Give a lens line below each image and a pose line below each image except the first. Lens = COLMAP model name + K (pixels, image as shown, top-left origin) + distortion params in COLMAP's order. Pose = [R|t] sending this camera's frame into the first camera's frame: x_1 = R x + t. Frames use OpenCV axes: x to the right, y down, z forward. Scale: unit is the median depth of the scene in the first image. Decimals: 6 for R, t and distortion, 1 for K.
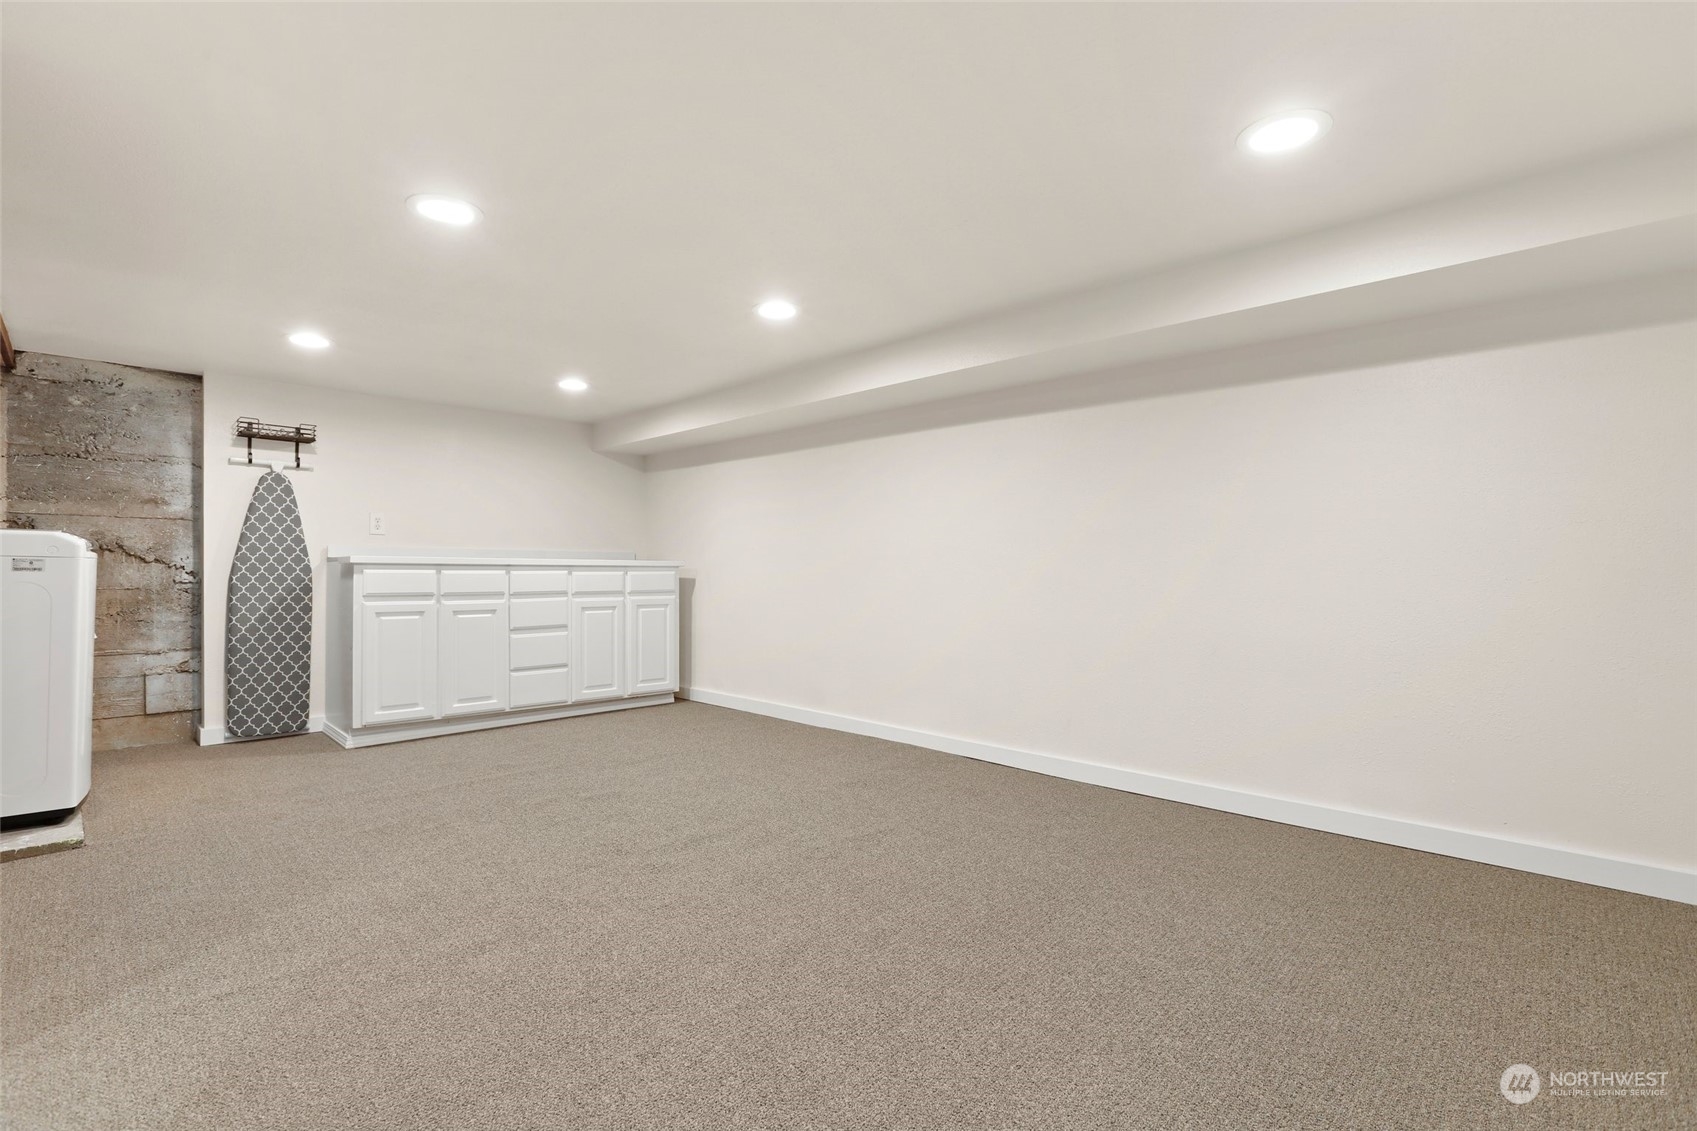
lens RADIAL K [[775.5, 0, 857.3], [0, 775.5, 569.8], [0, 0, 1]] dist [-0.027298, 0.002558]
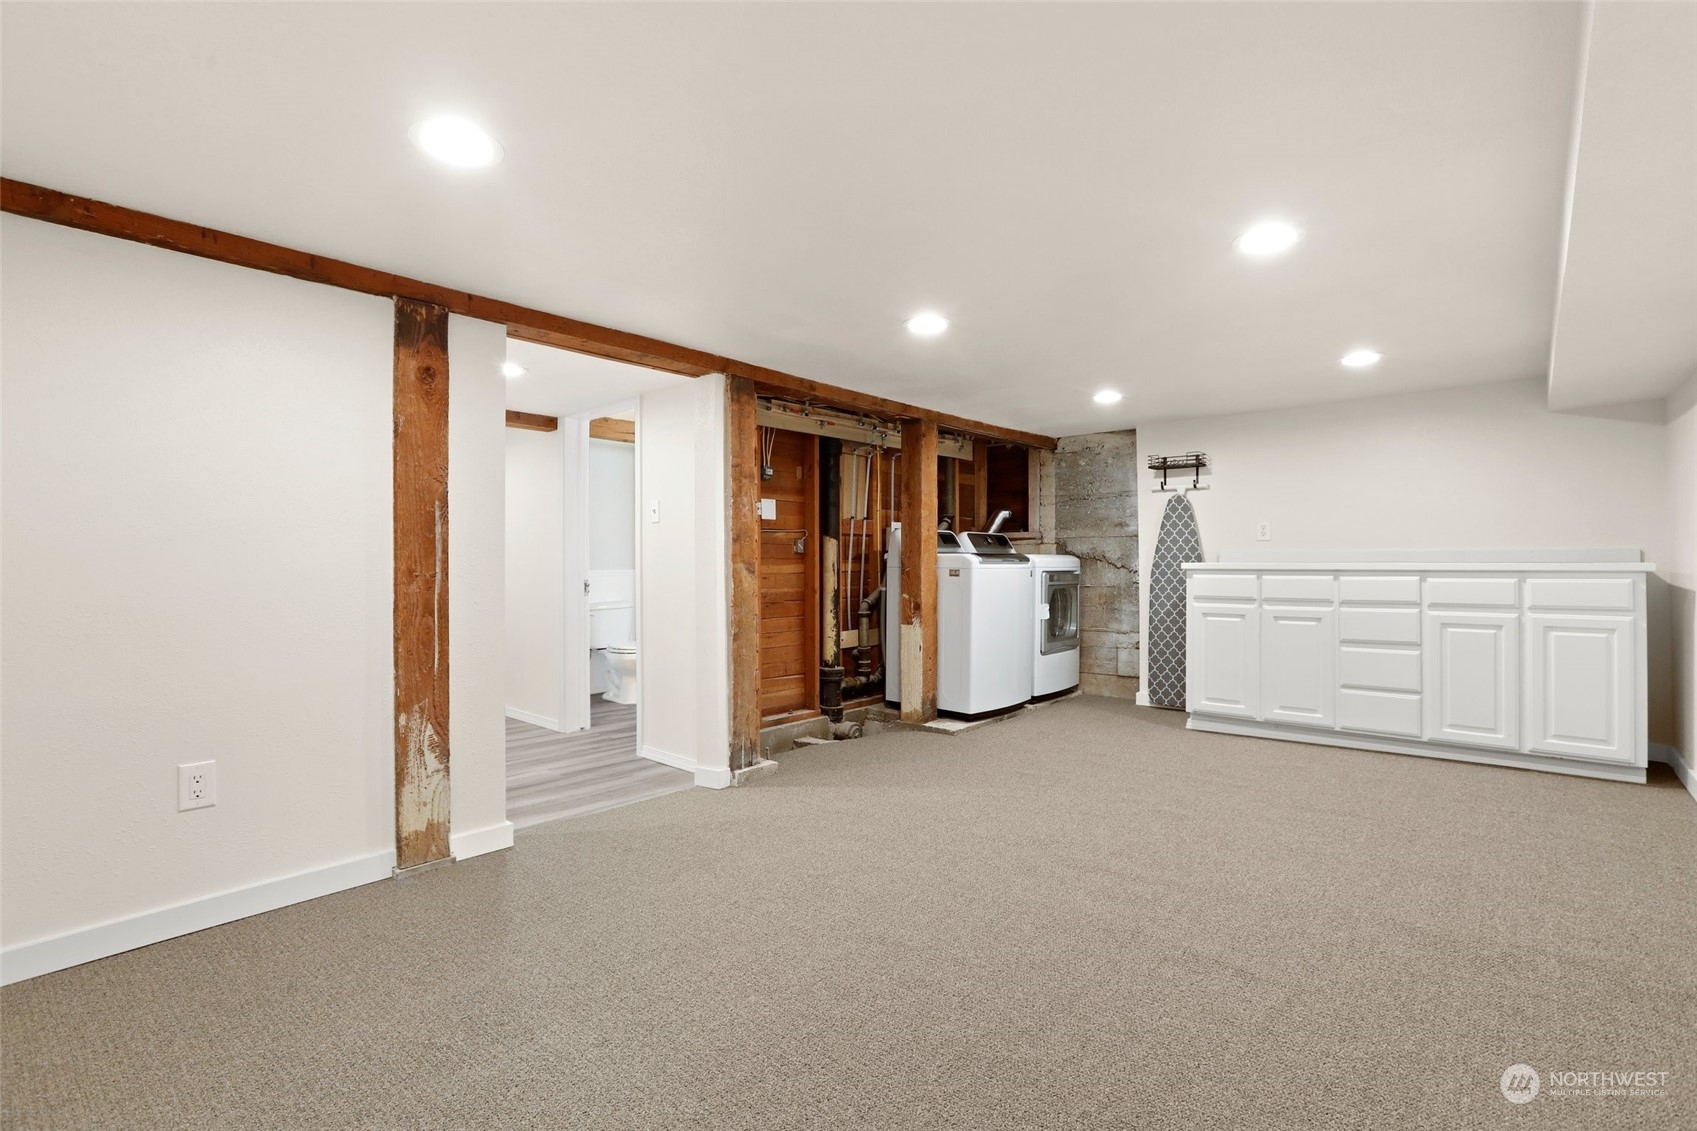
lens RADIAL K [[775.5, 0, 856.9], [0, 775.5, 562.0], [0, 0, 1]] dist [-0.027298, 0.002558]
pose [[0.058868, -0.007000, -0.998241, 0.452101], [0.004041, 0.999969, -0.006774, -0.012737], [0.998258, -0.003635, 0.058894, 0.409491]]
